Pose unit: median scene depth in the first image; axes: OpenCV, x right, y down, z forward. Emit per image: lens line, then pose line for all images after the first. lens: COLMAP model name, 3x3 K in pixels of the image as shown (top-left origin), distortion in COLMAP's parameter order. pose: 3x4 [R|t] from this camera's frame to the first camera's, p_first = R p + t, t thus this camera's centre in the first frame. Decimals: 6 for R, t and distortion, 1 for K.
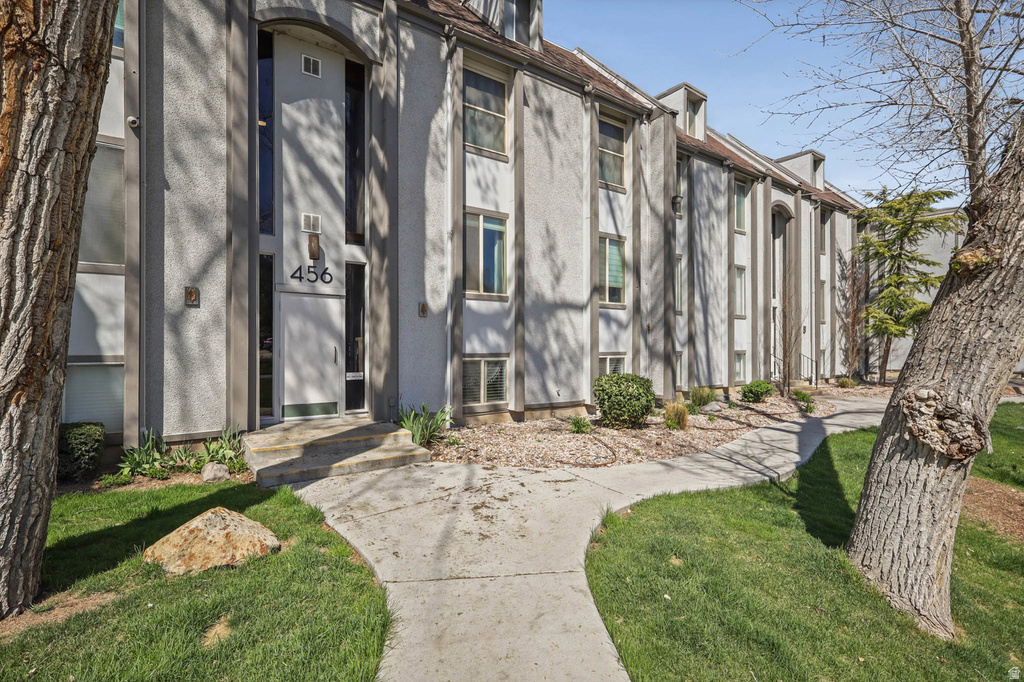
lens RADIAL K [[500.2, 0, 521.9], [0, 500.2, 350.1], [0, 0, 1]] dist [-0.005272, -0.000635]
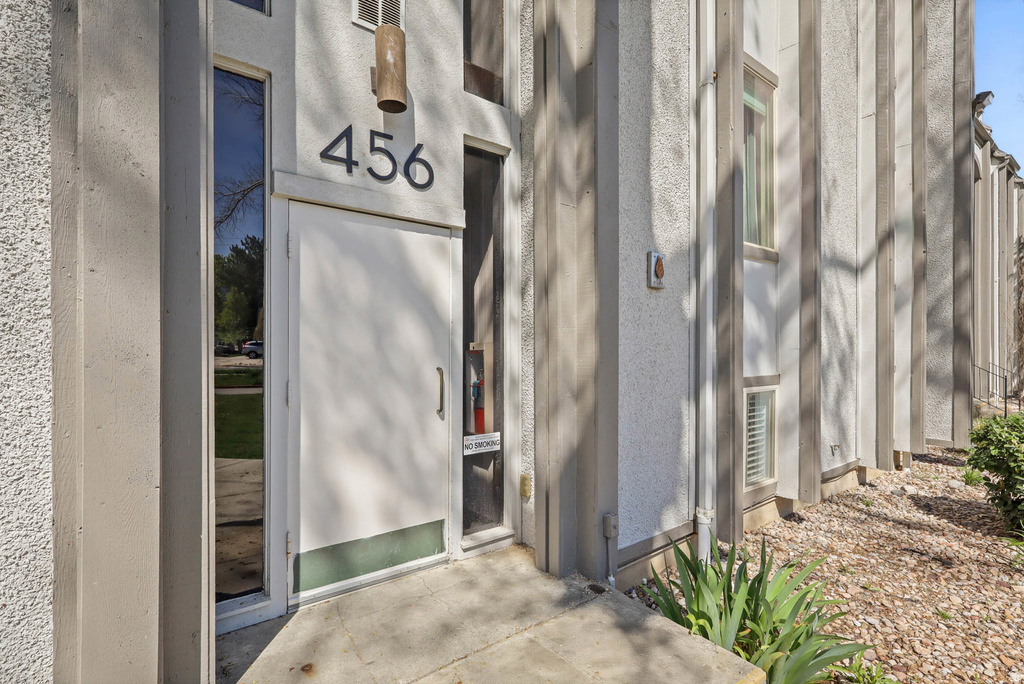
lens RADIAL K [[500.2, 0, 521.9], [0, 500.2, 351.1], [0, 0, 1]] dist [-0.005272, -0.000635]
pose [[0.999914, 0.002646, 0.012839, -0.319705], [-0.002605, 0.999992, -0.003158, -0.017501], [-0.012848, 0.003124, 0.999913, 0.641325]]
